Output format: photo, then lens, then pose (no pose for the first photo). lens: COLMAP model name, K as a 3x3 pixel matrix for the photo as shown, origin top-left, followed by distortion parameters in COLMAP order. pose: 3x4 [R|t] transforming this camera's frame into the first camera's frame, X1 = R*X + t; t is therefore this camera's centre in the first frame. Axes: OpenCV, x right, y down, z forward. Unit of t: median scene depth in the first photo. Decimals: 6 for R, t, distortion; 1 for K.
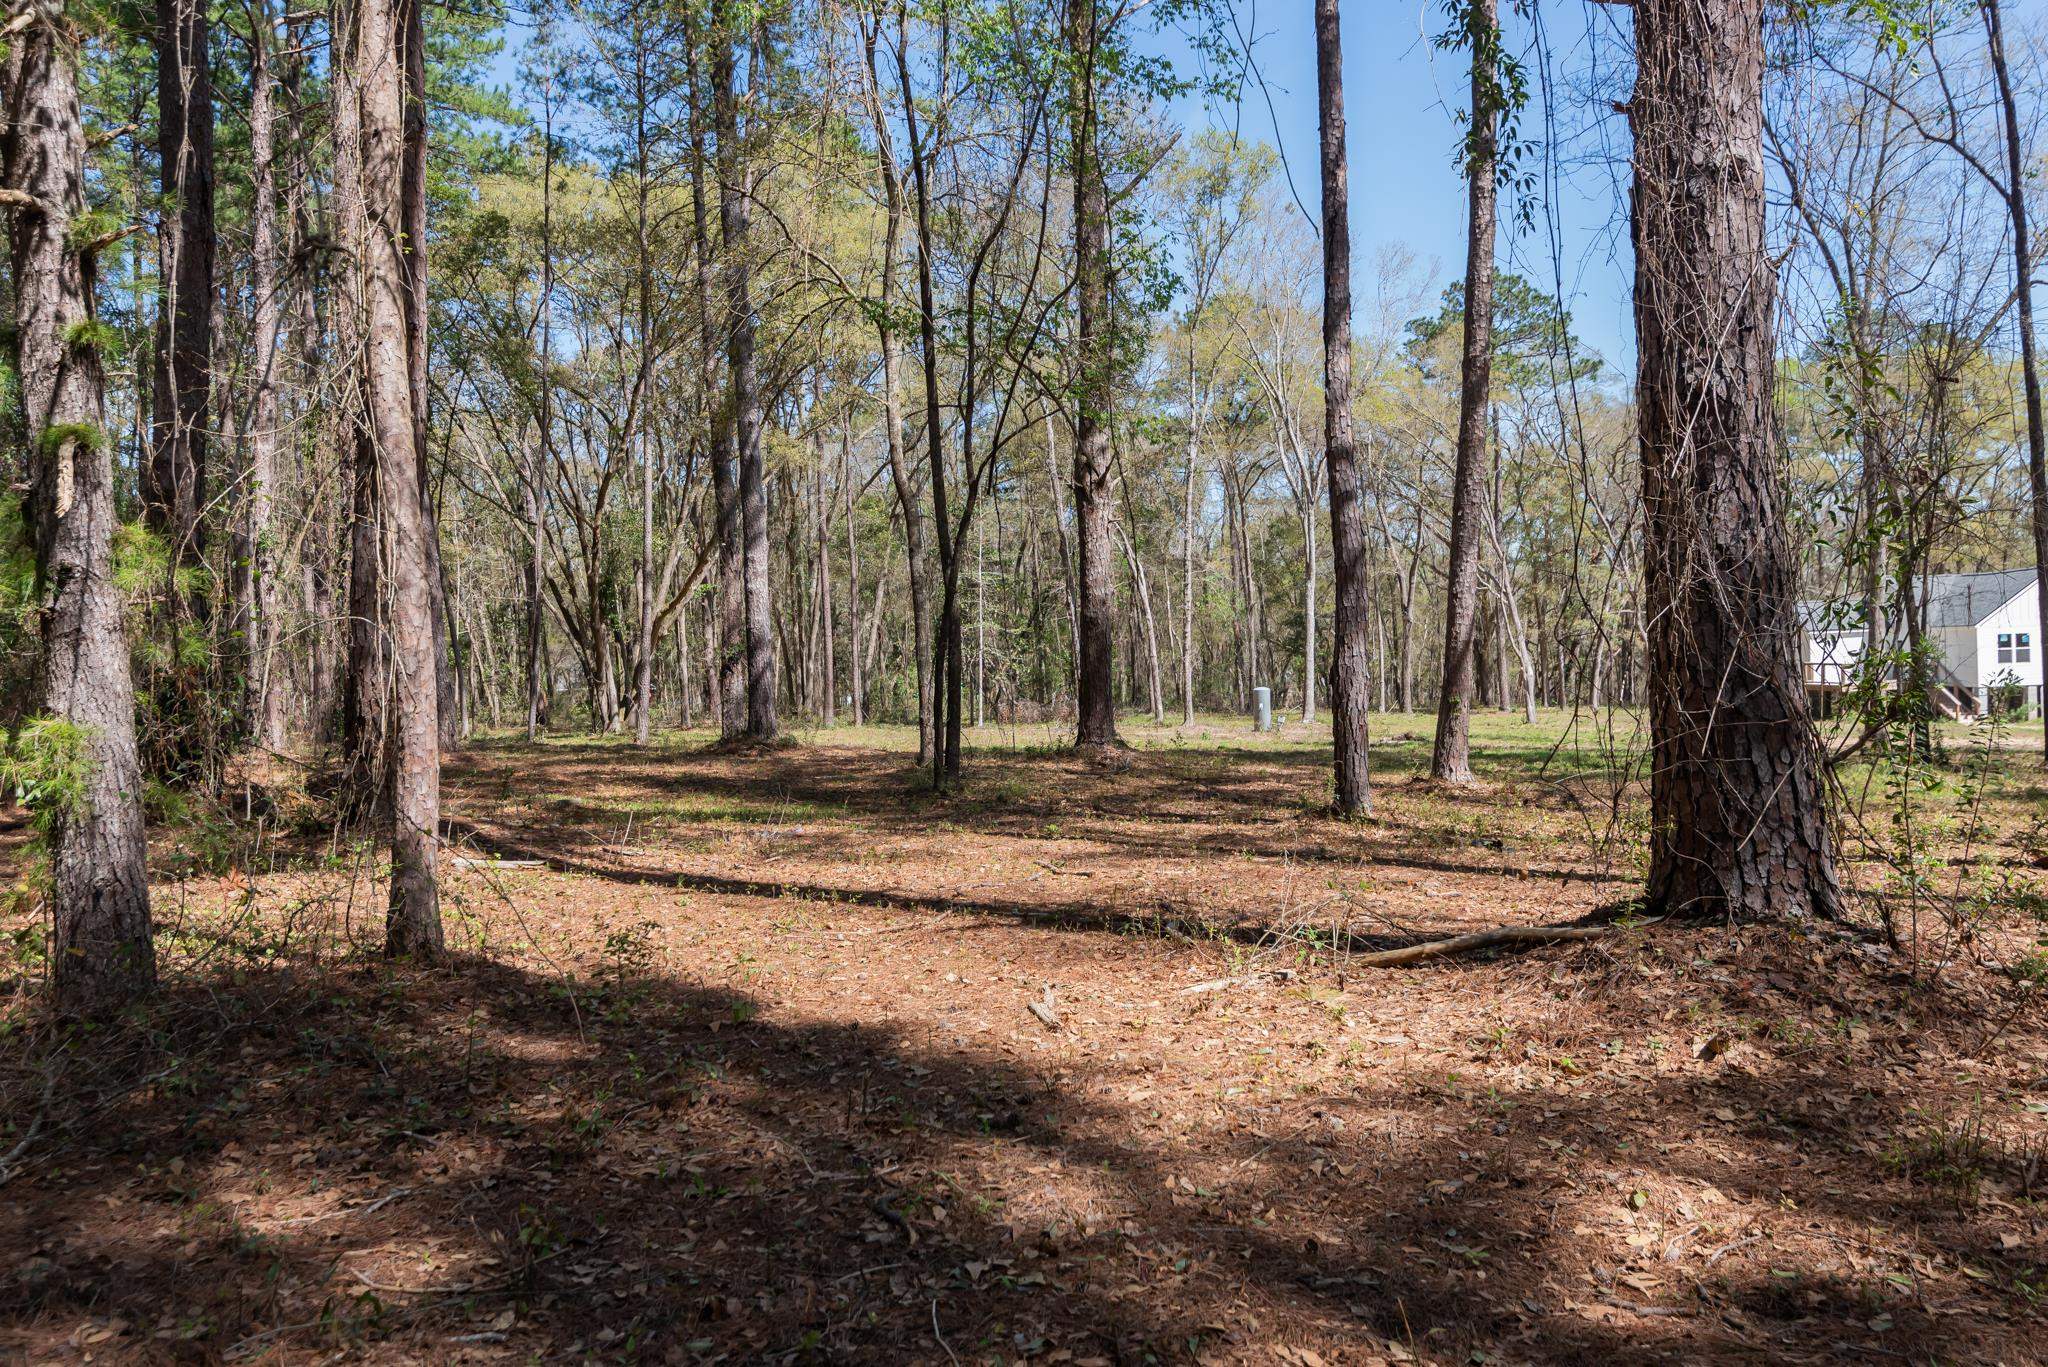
lens RADIAL K [[1586.1, 0, 1023.3], [0, 1586.1, 677.3], [0, 0, 1]] dist [0.020468, -0.005605]
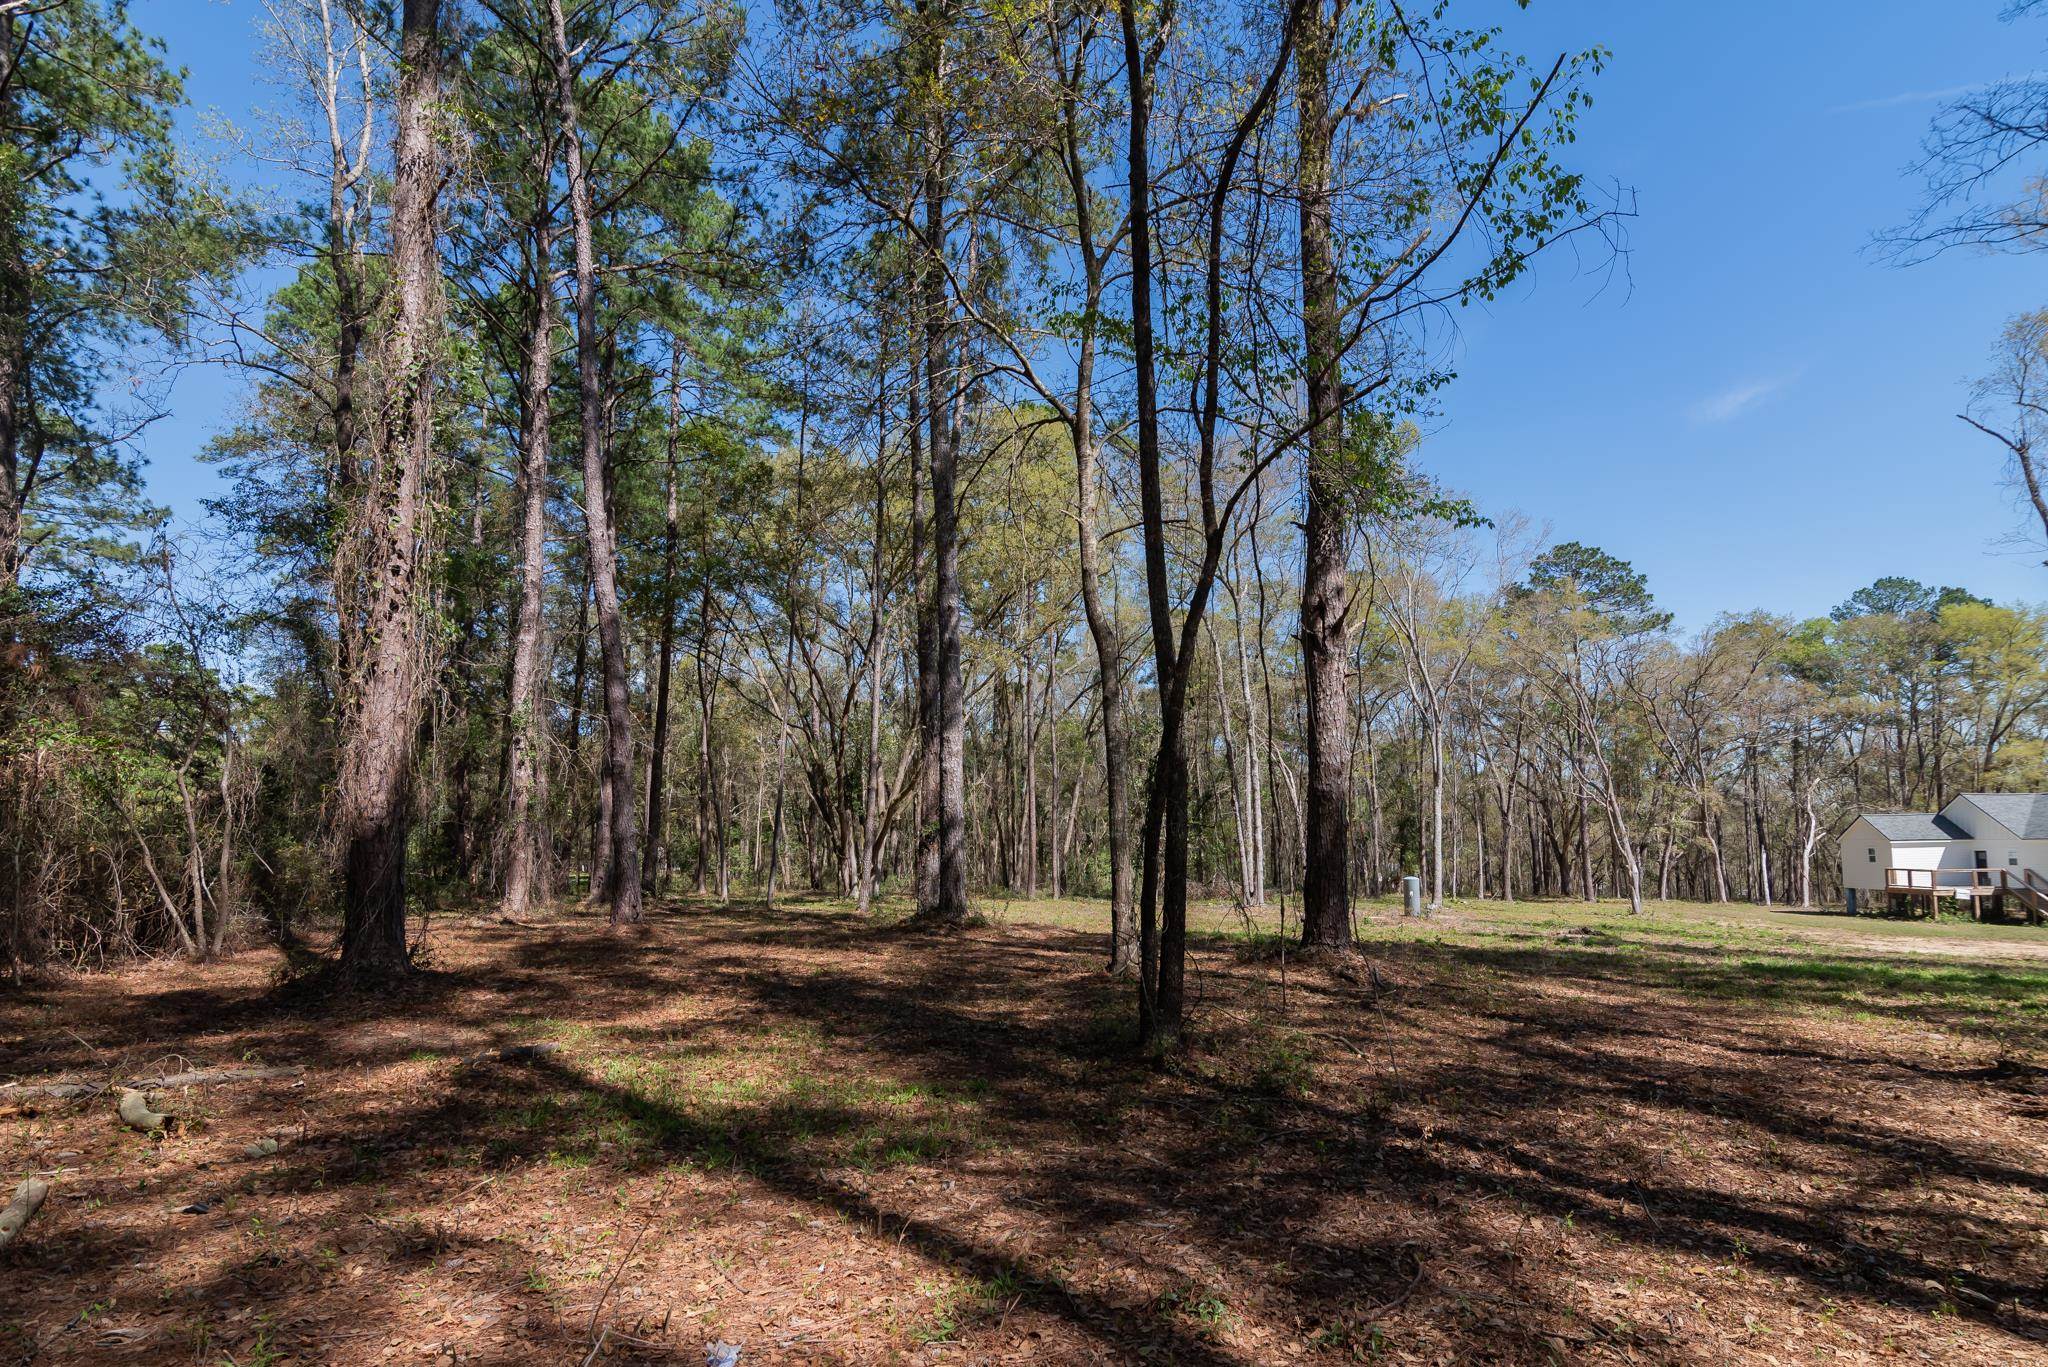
lens RADIAL K [[1061.9, 0, 1030.8], [0, 1061.9, 772.2], [0, 0, 1]] dist [0.021547, 0.001539]
pose [[0.990624, 0.014250, -0.135873, -0.015801], [-0.025466, 0.996375, -0.081173, 0.000444], [0.134224, 0.083872, 0.987395, 0.213520]]
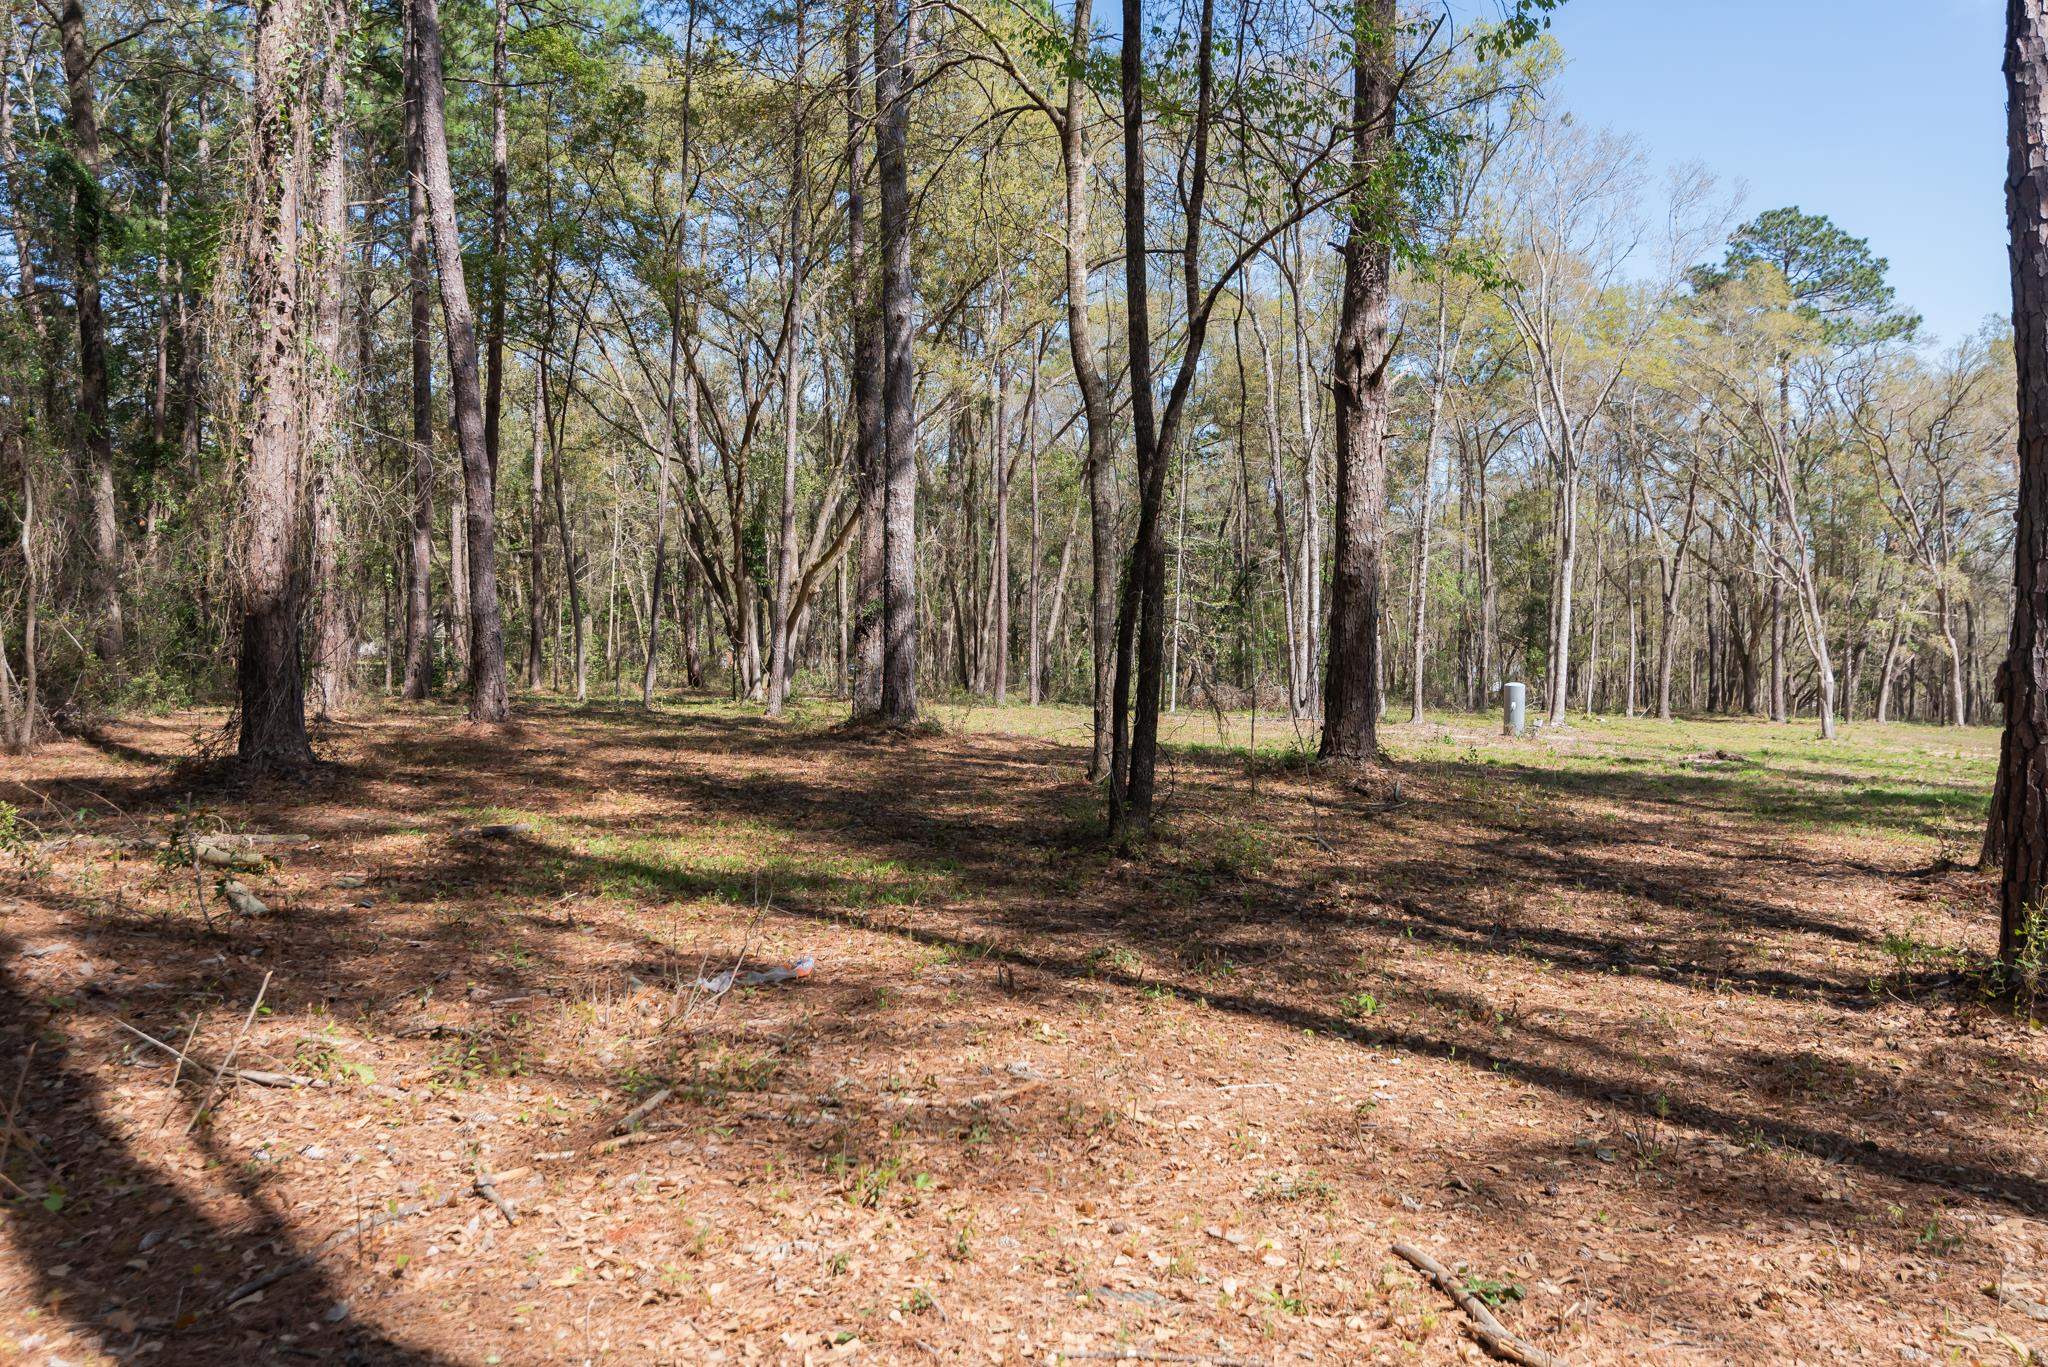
lens RADIAL K [[1586.1, 0, 1024.8], [0, 1586.1, 684.0], [0, 0, 1]] dist [0.020468, -0.005605]
pose [[0.992092, 0.045244, -0.117074, -0.007284], [-0.043048, 0.998848, 0.021216, 0.000335], [0.117899, -0.016008, 0.992897, 0.146799]]
